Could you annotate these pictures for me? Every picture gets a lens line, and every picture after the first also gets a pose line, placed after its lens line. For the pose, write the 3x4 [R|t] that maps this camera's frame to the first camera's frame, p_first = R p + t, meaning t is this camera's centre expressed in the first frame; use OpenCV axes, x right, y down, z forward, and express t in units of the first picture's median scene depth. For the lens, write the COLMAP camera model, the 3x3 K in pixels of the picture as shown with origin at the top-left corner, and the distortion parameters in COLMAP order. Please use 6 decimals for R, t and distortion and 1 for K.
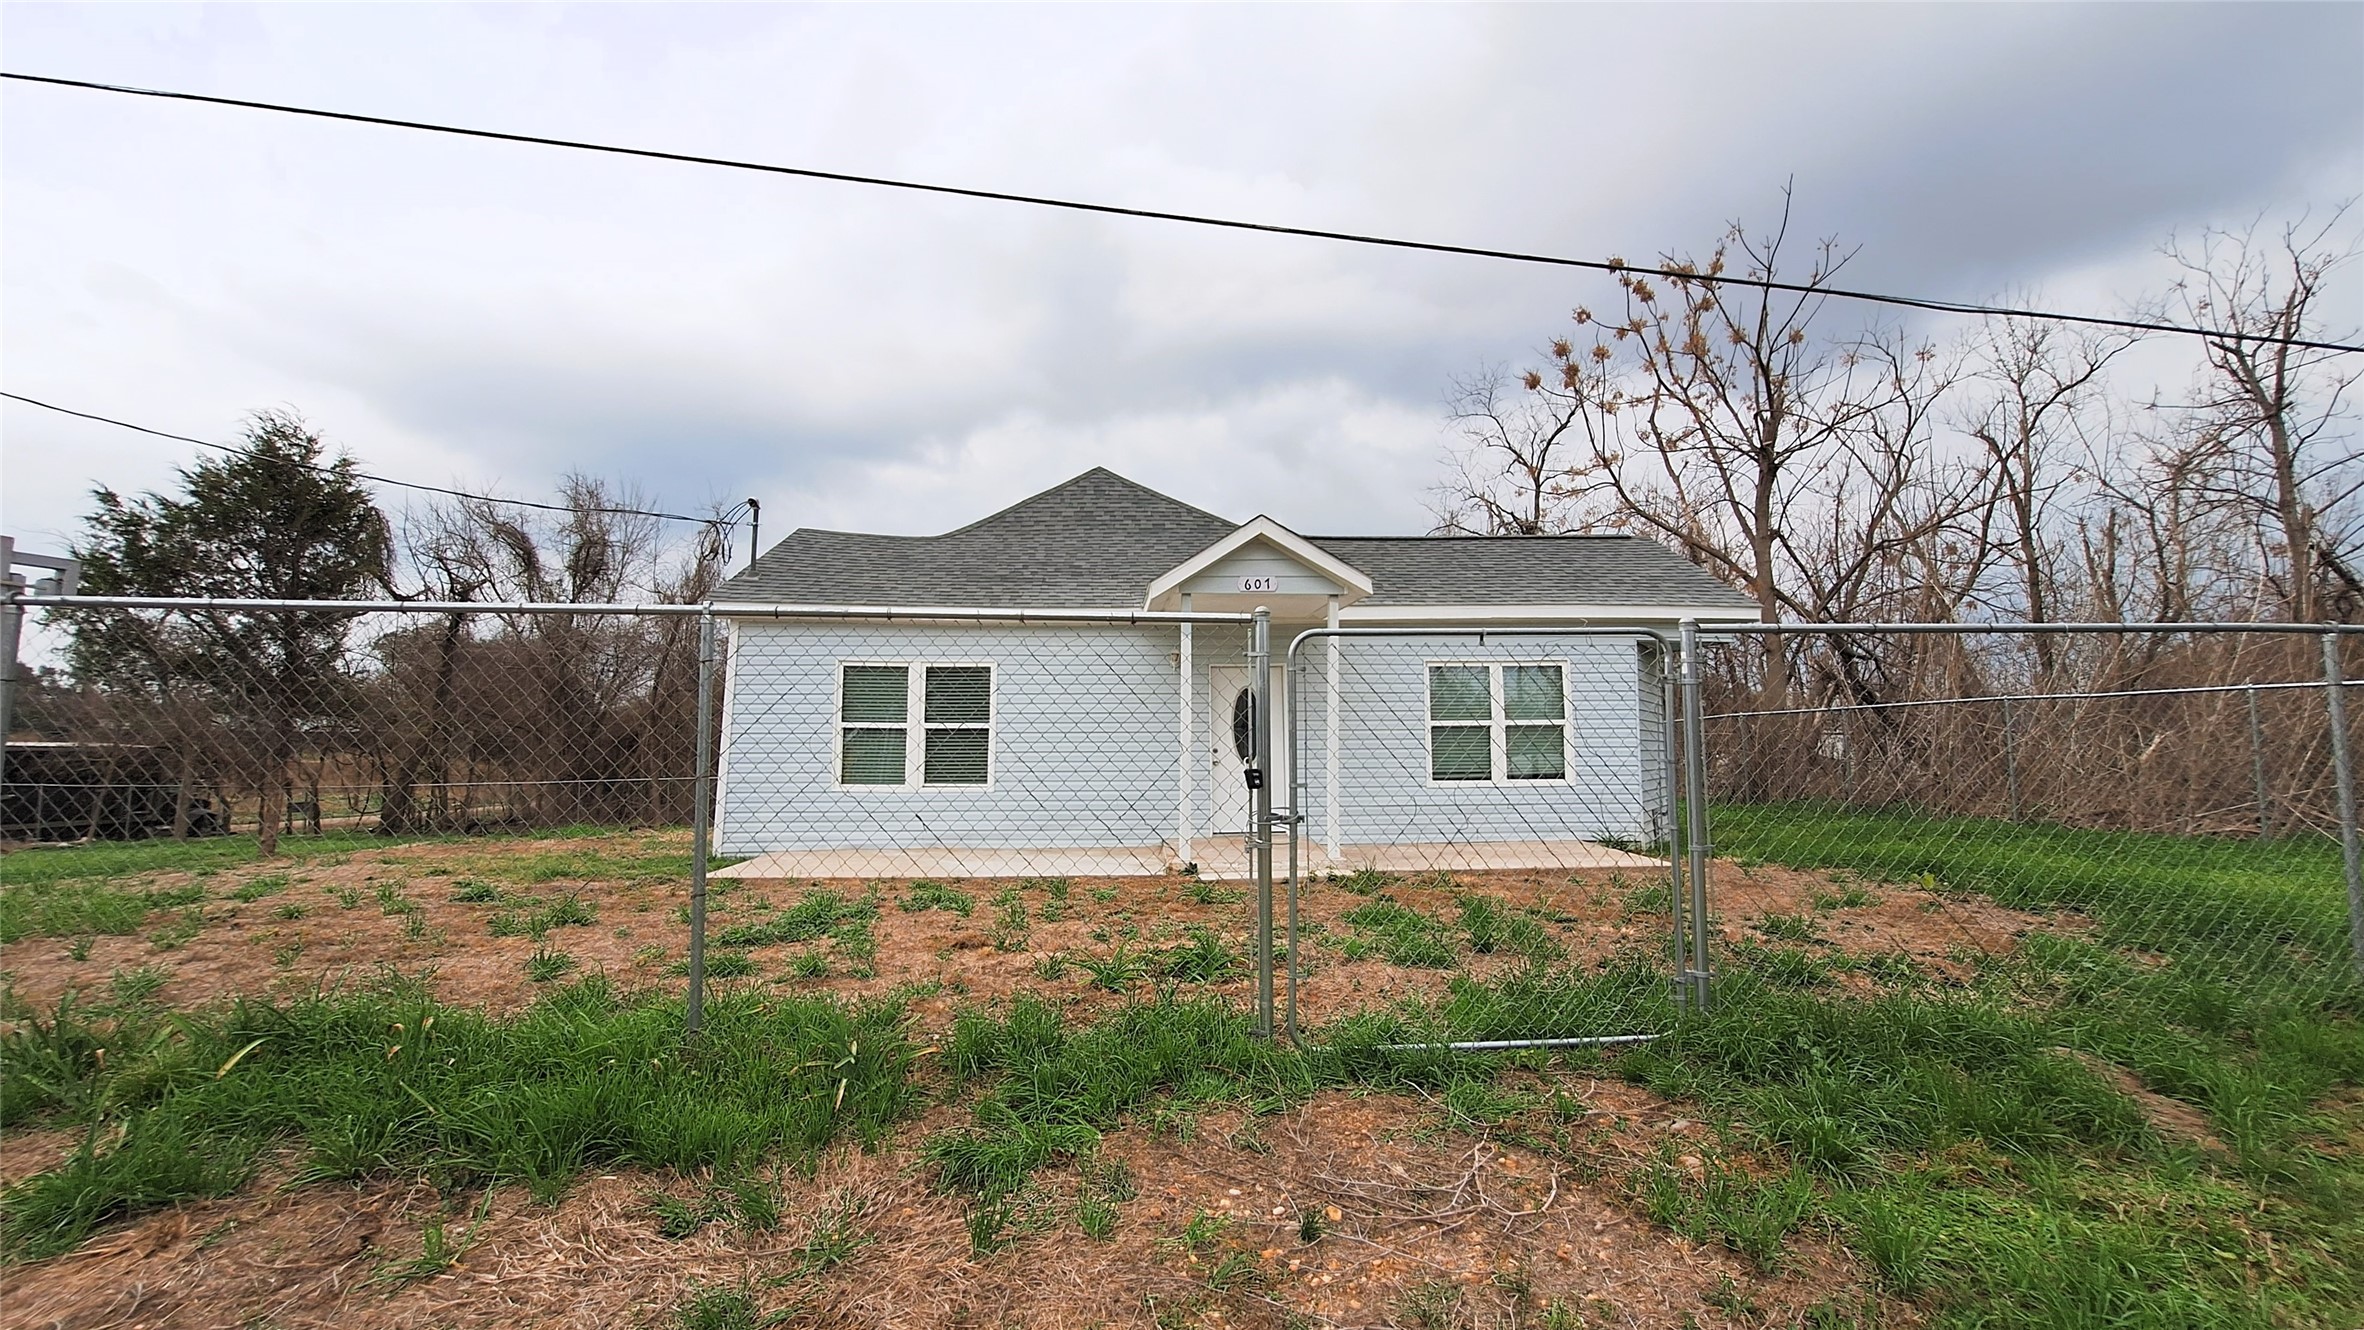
lens RADIAL K [[942.5, 0, 1171.3], [0, 942.5, 664.6], [0, 0, 1]] dist [0.001289, 0.000078]
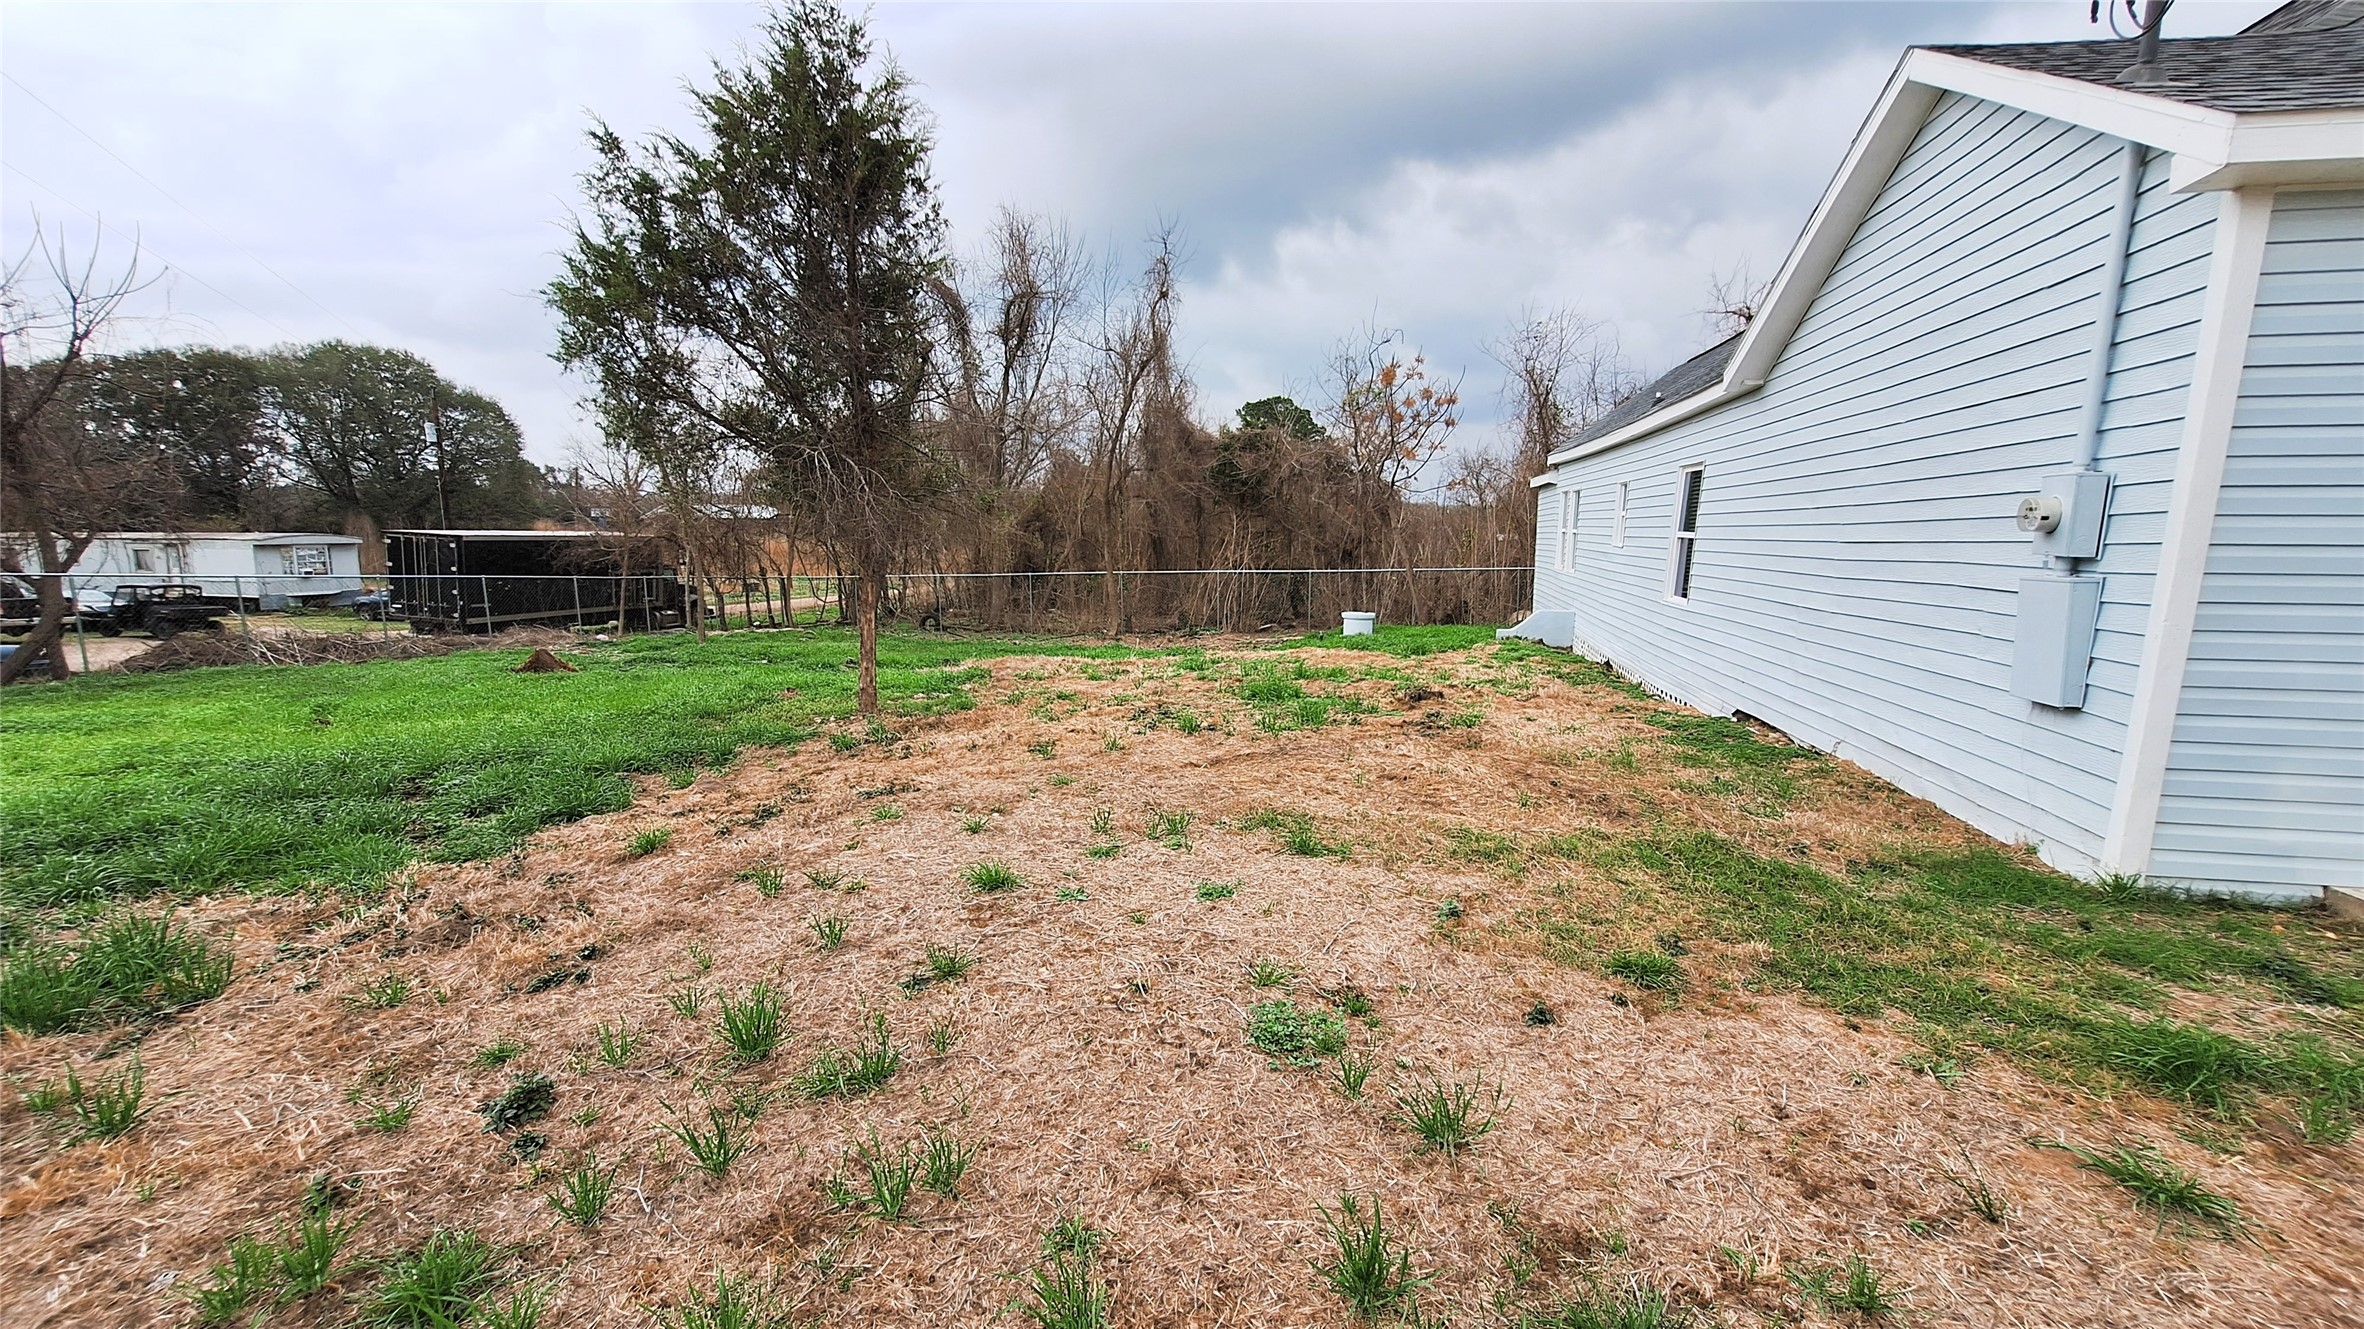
lens RADIAL K [[942.5, 0, 1171.3], [0, 942.5, 664.1], [0, 0, 1]] dist [0.001289, 0.000078]
pose [[0.955849, 0.043616, -0.290605, -0.554727], [0.022559, 0.975114, 0.220552, 0.022618], [0.292993, -0.217370, 0.931078, 0.440232]]
